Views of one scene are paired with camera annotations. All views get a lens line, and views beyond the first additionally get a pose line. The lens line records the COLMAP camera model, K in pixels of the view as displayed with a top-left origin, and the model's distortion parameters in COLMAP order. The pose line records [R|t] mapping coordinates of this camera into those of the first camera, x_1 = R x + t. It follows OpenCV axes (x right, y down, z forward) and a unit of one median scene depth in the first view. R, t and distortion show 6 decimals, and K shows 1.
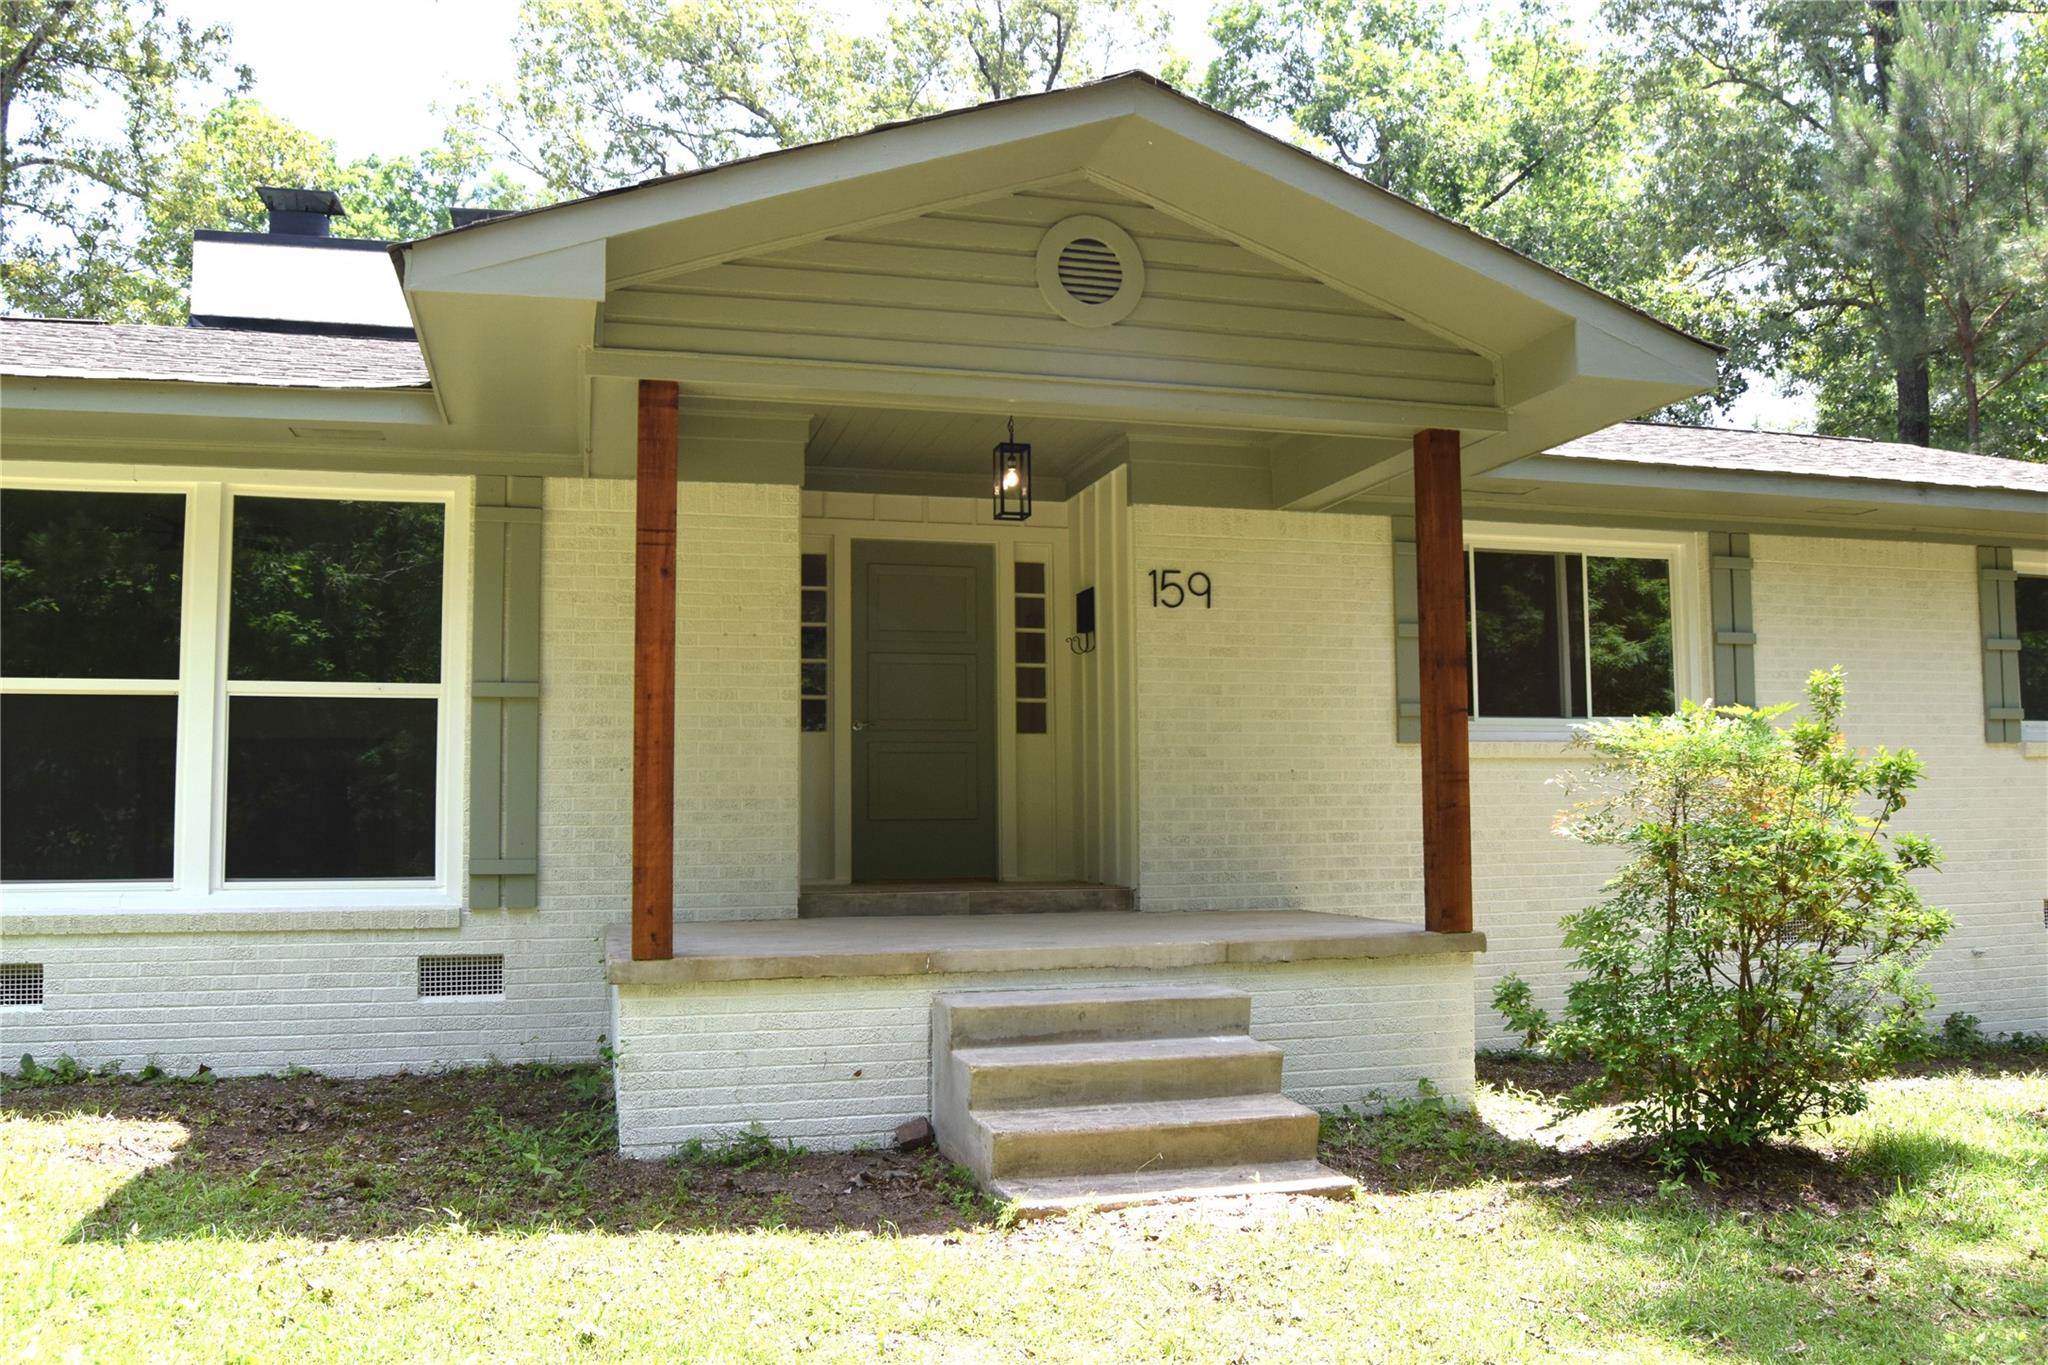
lens RADIAL K [[1611.2, 0, 1024.4], [0, 1611.2, 680.9], [0, 0, 1]] dist [-0.095792, 0.041058]
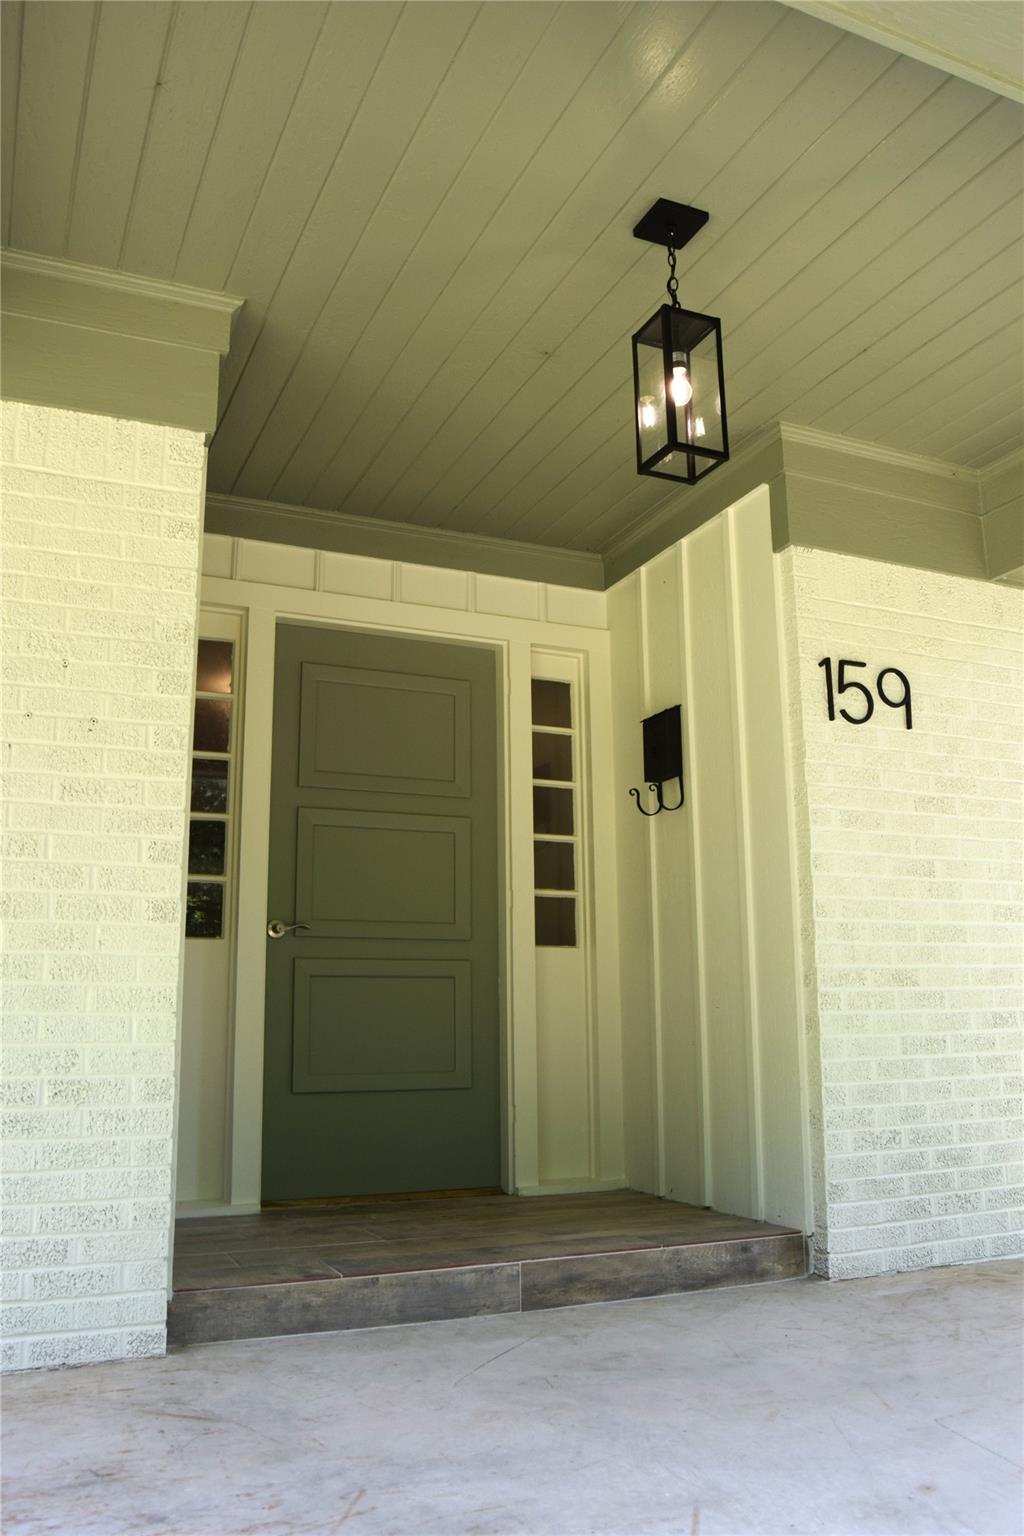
lens RADIAL K [[1208.4, 0, 512.8], [0, 1208.4, 769.0], [0, 0, 1]] dist [-0.095792, 0.041058]
pose [[0.991386, 0.026267, 0.128309, -0.084010], [-0.011399, 0.993269, -0.115266, 0.021103], [-0.130473, 0.112810, 0.985013, 0.591547]]
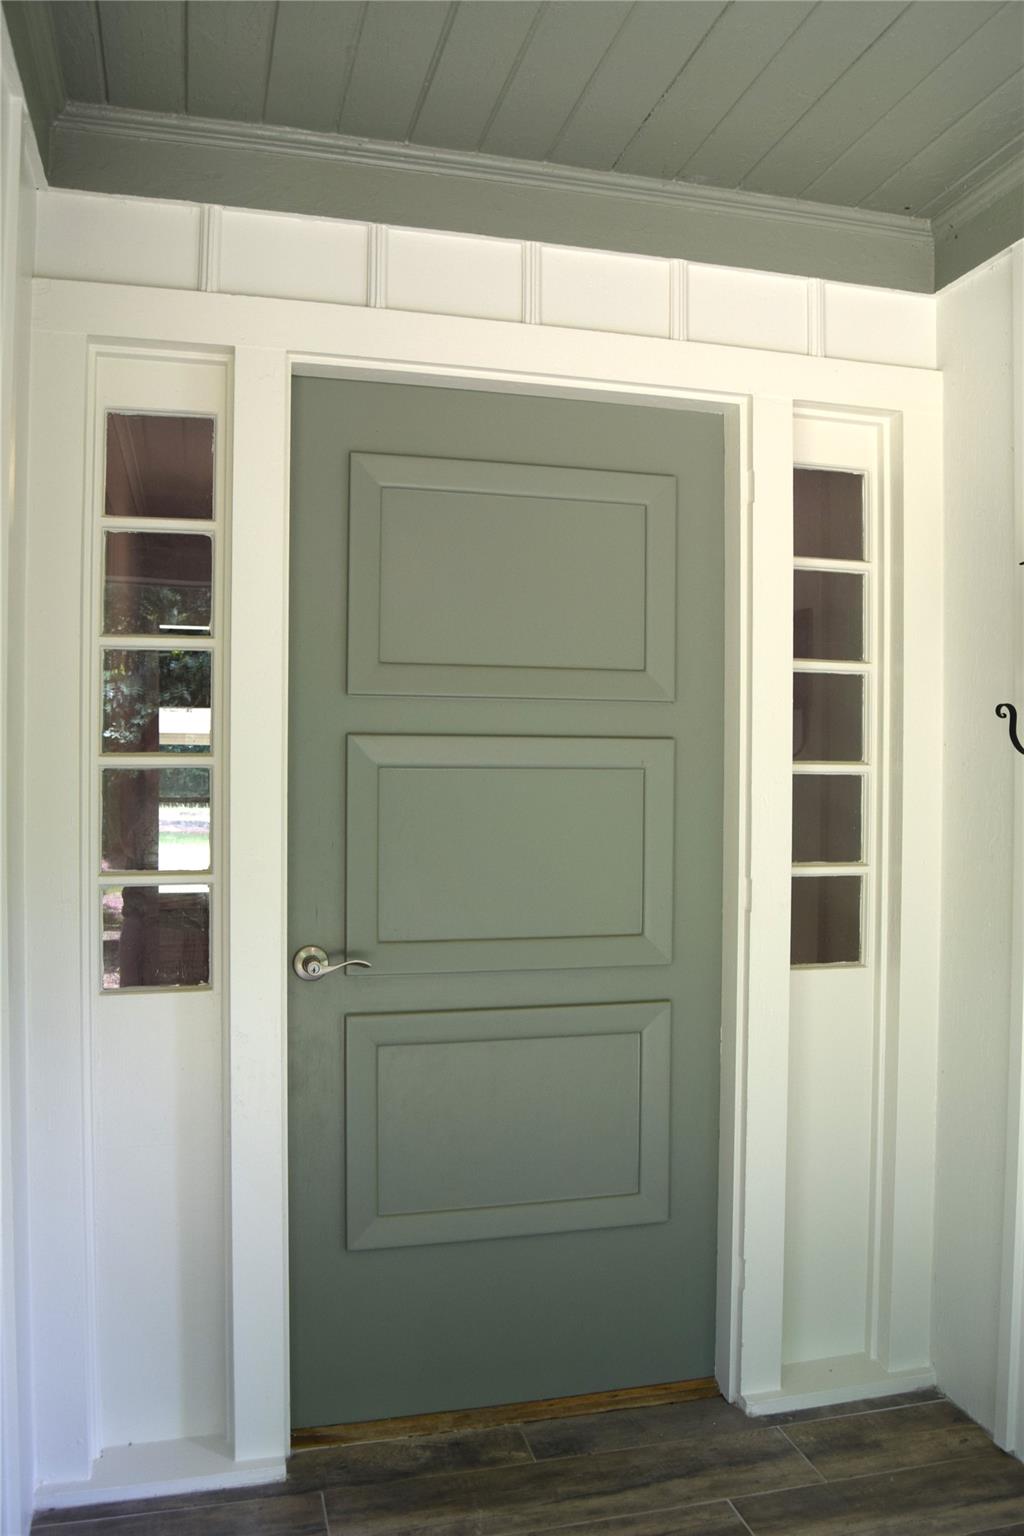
lens RADIAL K [[1208.4, 0, 517.1], [0, 1208.4, 782.8], [0, 0, 1]] dist [-0.095792, 0.041058]
pose [[0.999336, 0.018013, -0.031663, -0.061903], [-0.014668, 0.994587, 0.102864, -0.036435], [0.033345, -0.102331, 0.994191, 0.830992]]
